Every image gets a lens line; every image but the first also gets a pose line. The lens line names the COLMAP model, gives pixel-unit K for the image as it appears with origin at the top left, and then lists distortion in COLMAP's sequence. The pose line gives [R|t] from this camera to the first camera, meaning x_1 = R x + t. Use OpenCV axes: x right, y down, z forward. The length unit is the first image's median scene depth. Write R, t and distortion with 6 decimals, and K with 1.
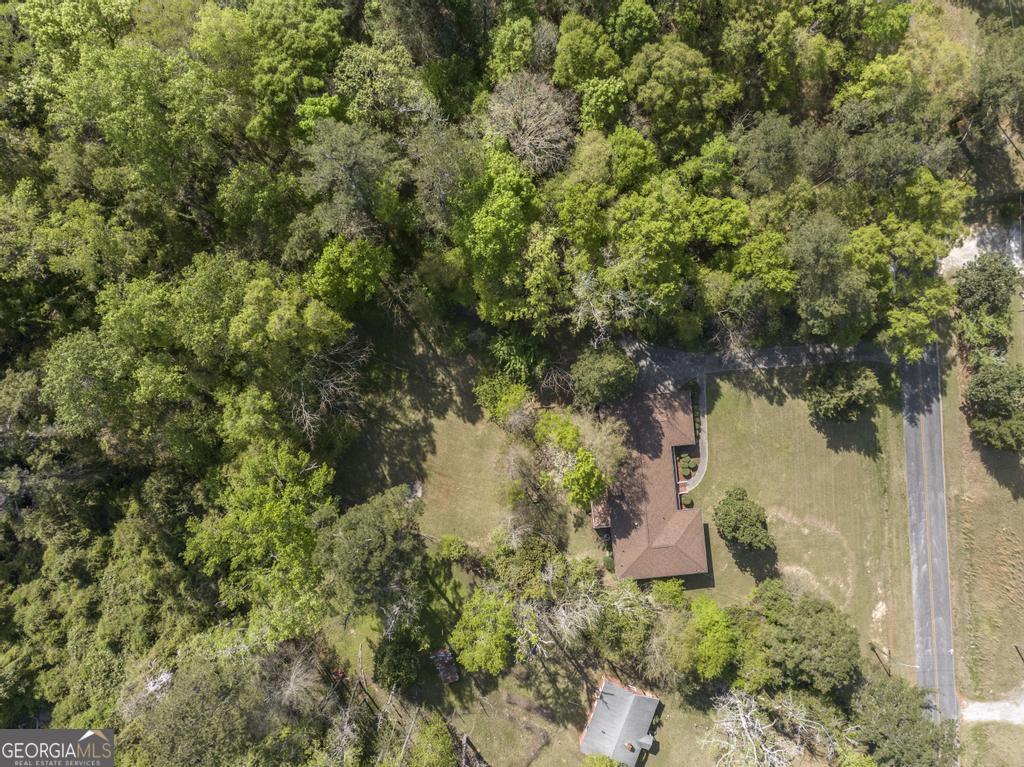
lens RADIAL K [[718.7, 0, 512.0], [0, 718.7, 383.5], [0, 0, 1]] dist [-0.044981, 0.002293]
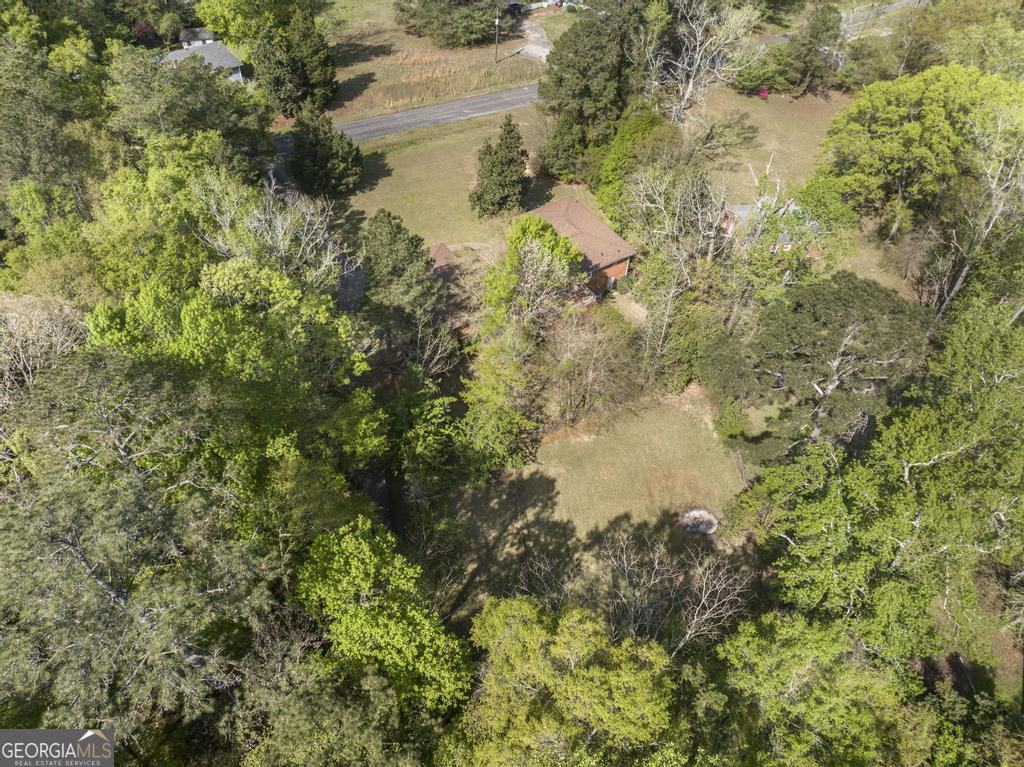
lens RADIAL K [[718.7, 0, 512.0], [0, 718.7, 383.5], [0, 0, 1]] dist [-0.044981, 0.002293]
pose [[-0.449704, -0.670445, 0.590144, -0.353260], [0.892951, -0.322578, 0.313978, -0.147275], [-0.020138, 0.668167, 0.743739, 0.481721]]
